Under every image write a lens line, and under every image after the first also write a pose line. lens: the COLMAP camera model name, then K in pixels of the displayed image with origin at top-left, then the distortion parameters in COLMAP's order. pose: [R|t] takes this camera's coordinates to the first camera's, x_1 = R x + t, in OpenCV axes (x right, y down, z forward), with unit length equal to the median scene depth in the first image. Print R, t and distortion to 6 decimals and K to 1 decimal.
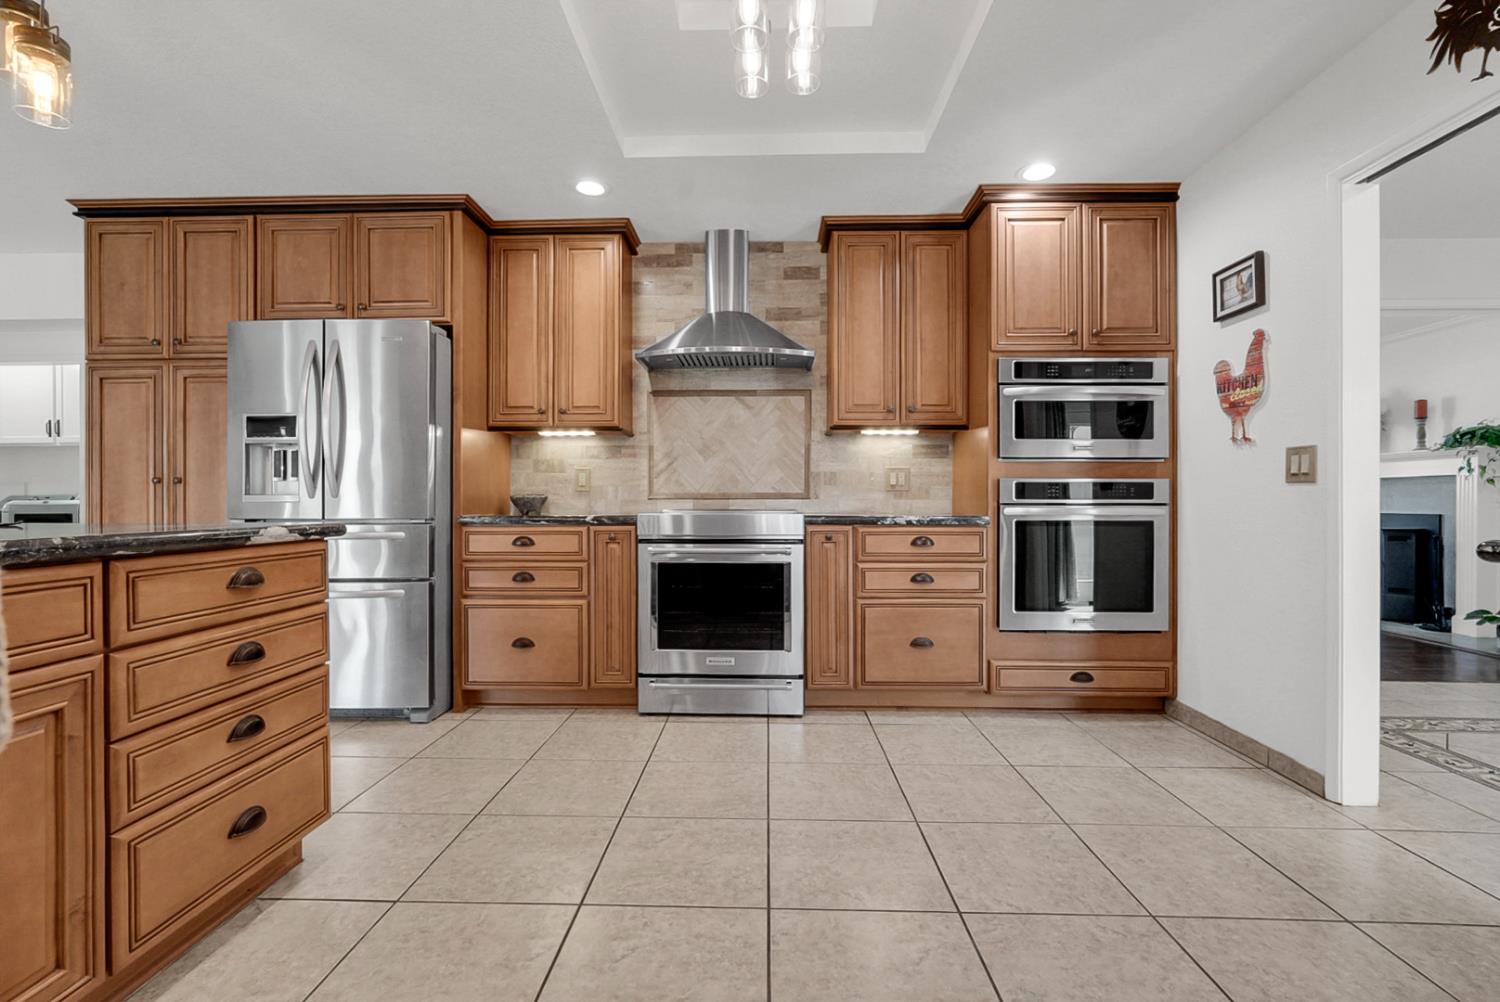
lens RADIAL K [[654.9, 0, 750.0], [0, 654.9, 501.0], [0, 0, 1]] dist [0.000693, 0.000058]
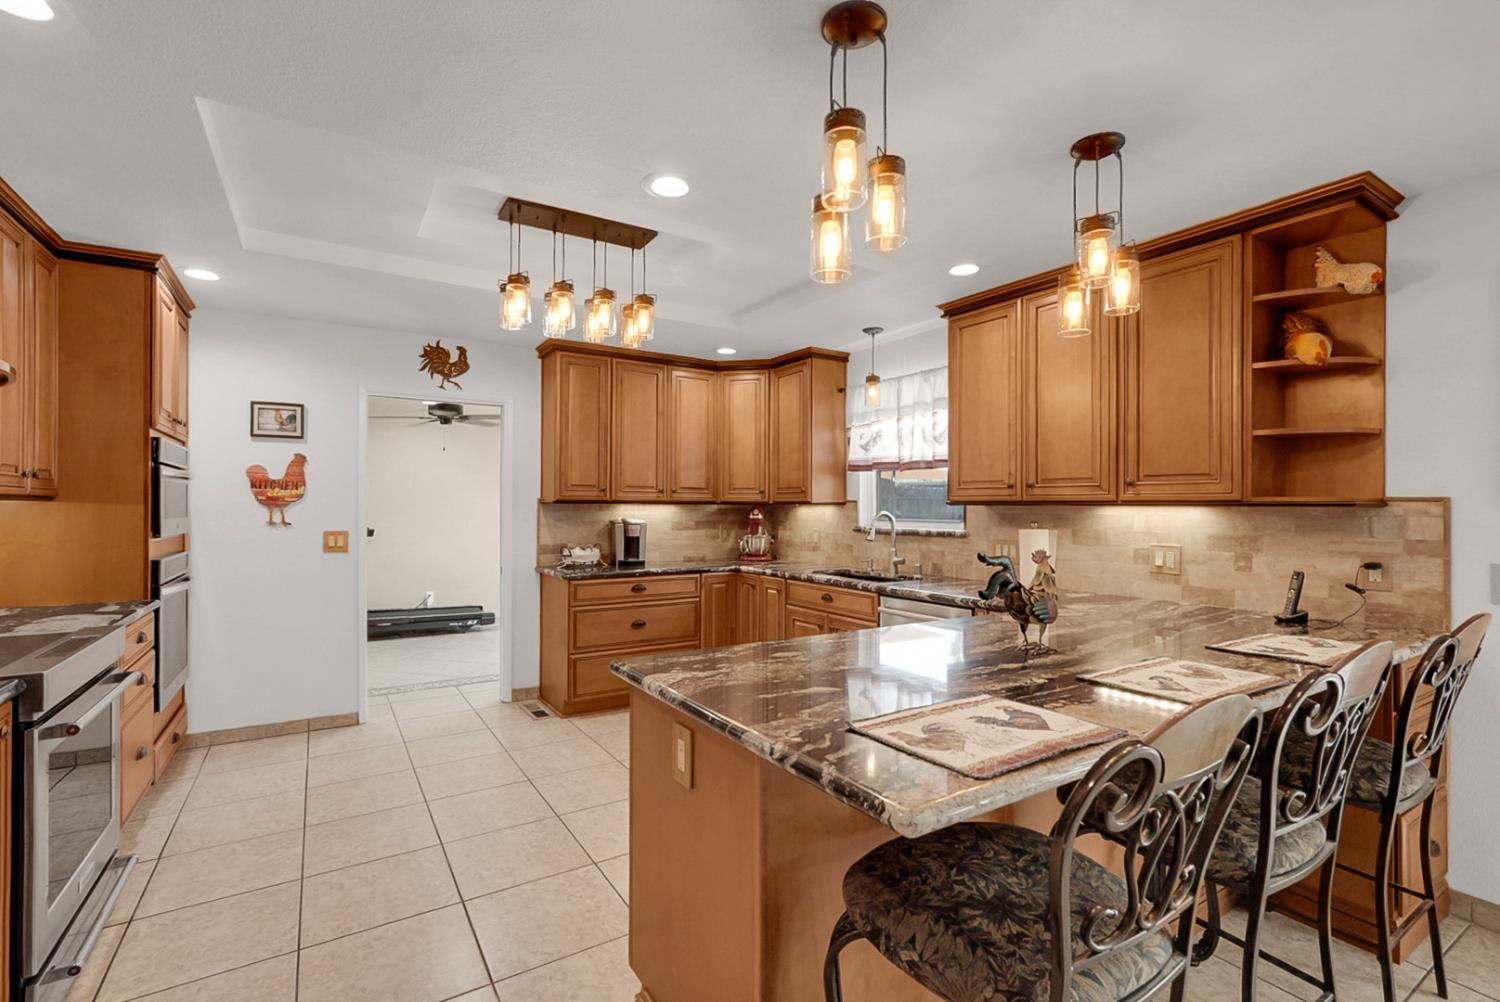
lens RADIAL K [[696.8, 0, 750.0], [0, 696.8, 501.0], [0, 0, 1]] dist [0.000259, 0.000693]
pose [[-0.575510, 0.007890, 0.817756, -0.840514], [0.005894, 0.999968, -0.005500, -0.095669], [-0.817773, 0.001654, -0.575538, 0.765225]]
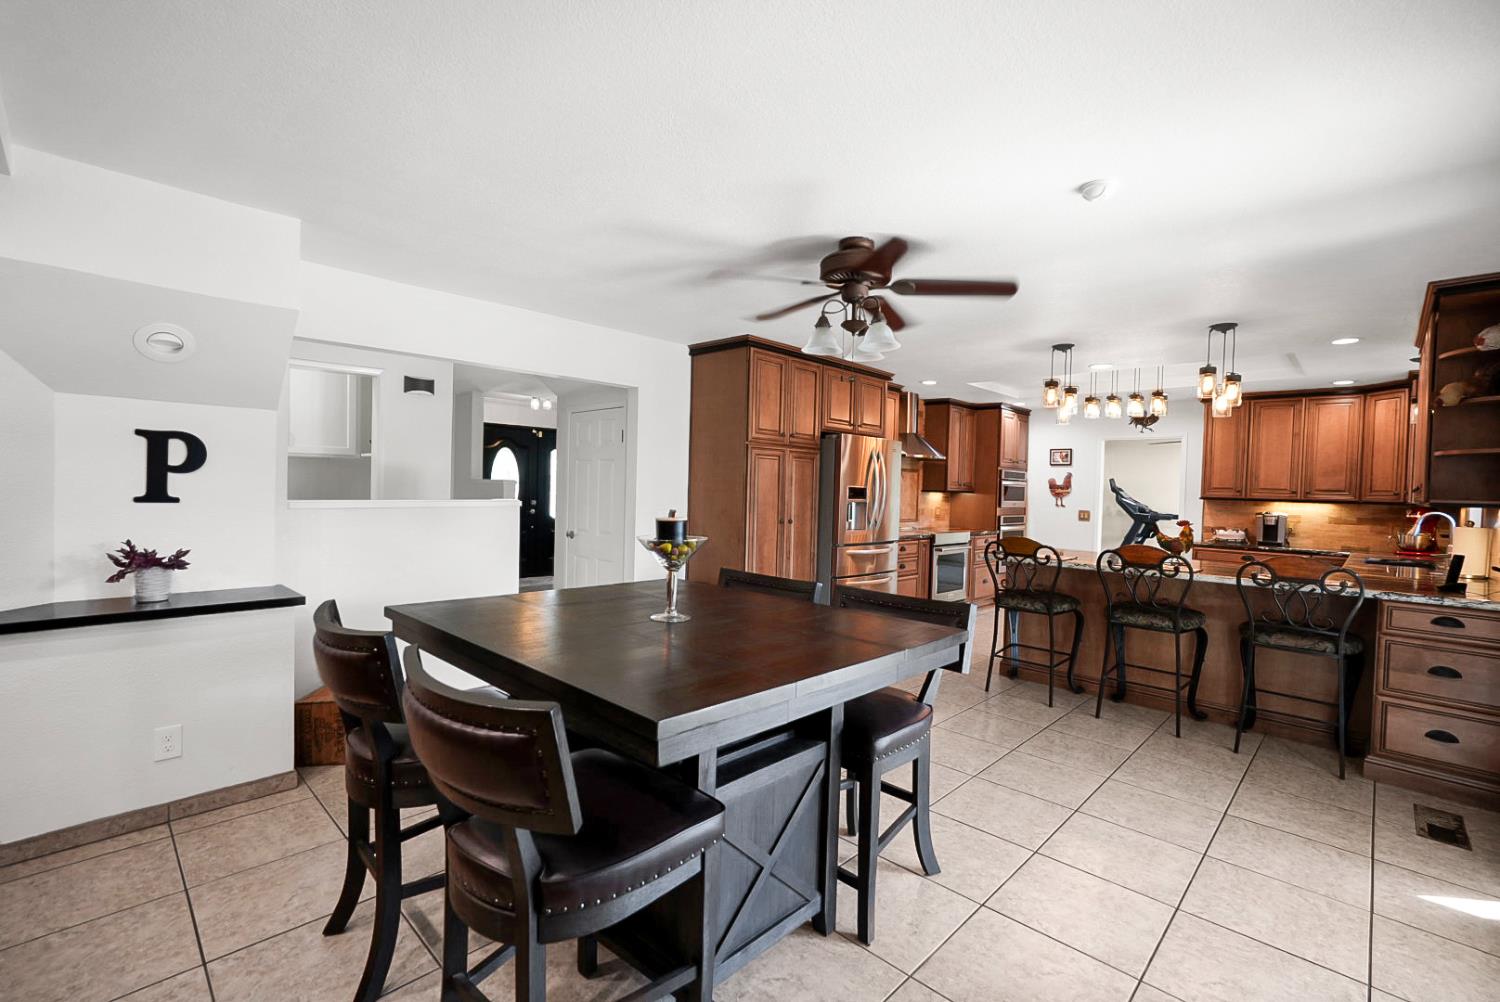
lens RADIAL K [[654.9, 0, 750.0], [0, 654.9, 501.0], [0, 0, 1]] dist [0.000693, 0.000058]
pose [[0.684095, 0.007816, 0.729351, -1.897376], [-0.024476, 0.999625, 0.012244, -0.086197], [-0.728982, -0.026228, 0.684030, -0.049906]]
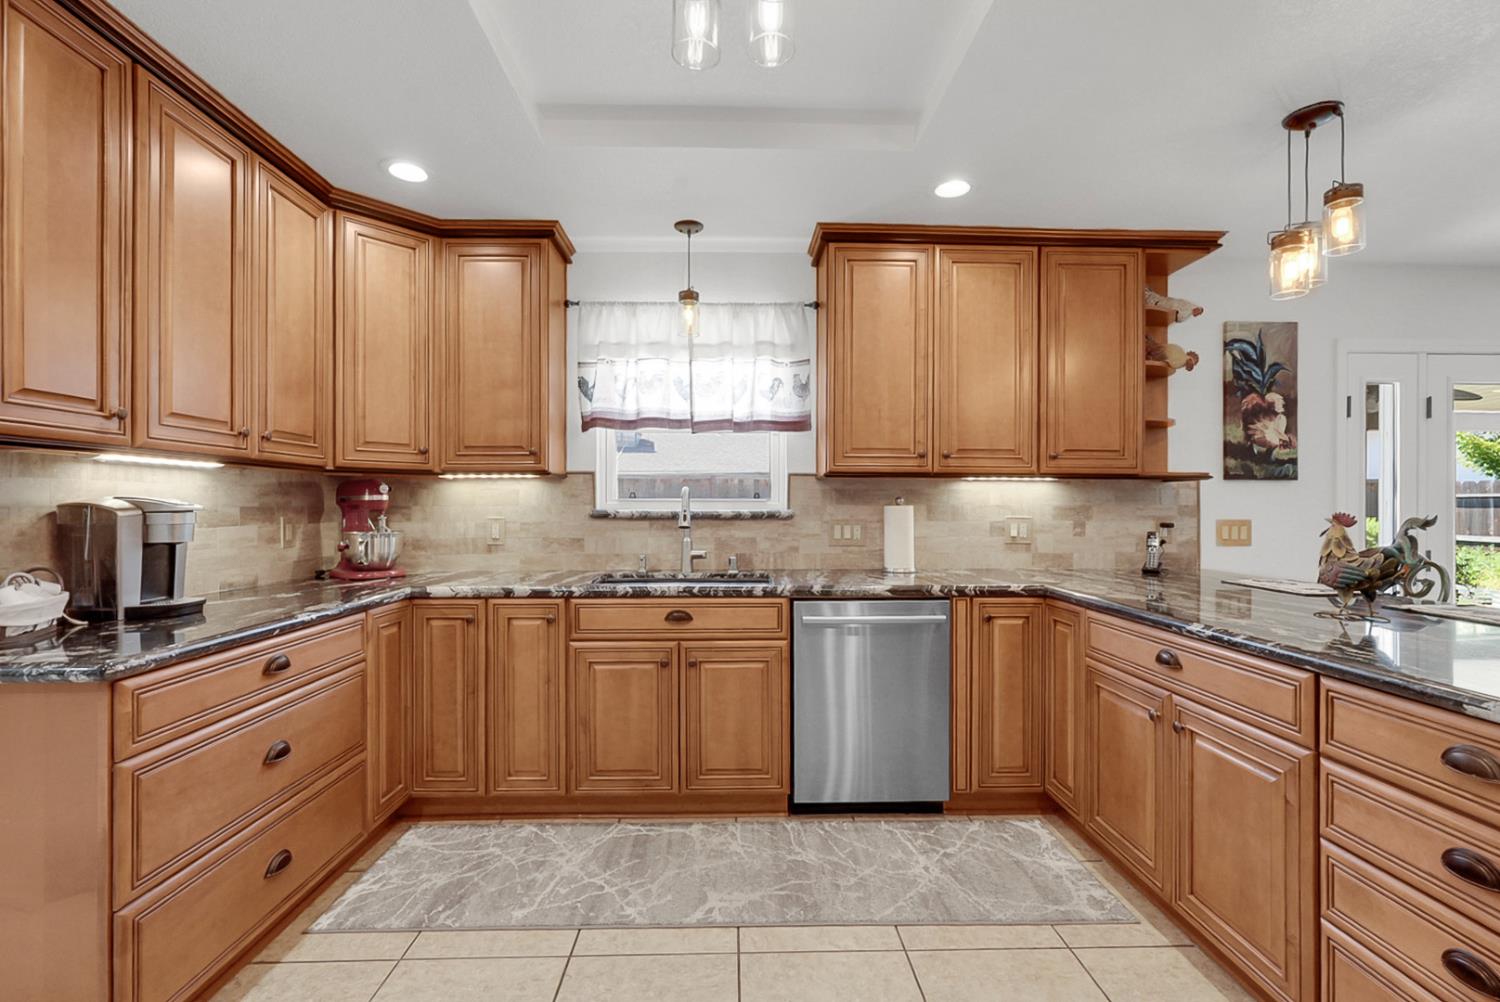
lens RADIAL K [[696.8, 0, 750.0], [0, 696.8, 501.0], [0, 0, 1]] dist [0.000259, 0.000693]
pose [[-0.997226, 0.002218, -0.074402, 0.026214], [0.001876, 0.999987, 0.004659, -0.068182], [0.074412, 0.004507, -0.997217, 0.745695]]
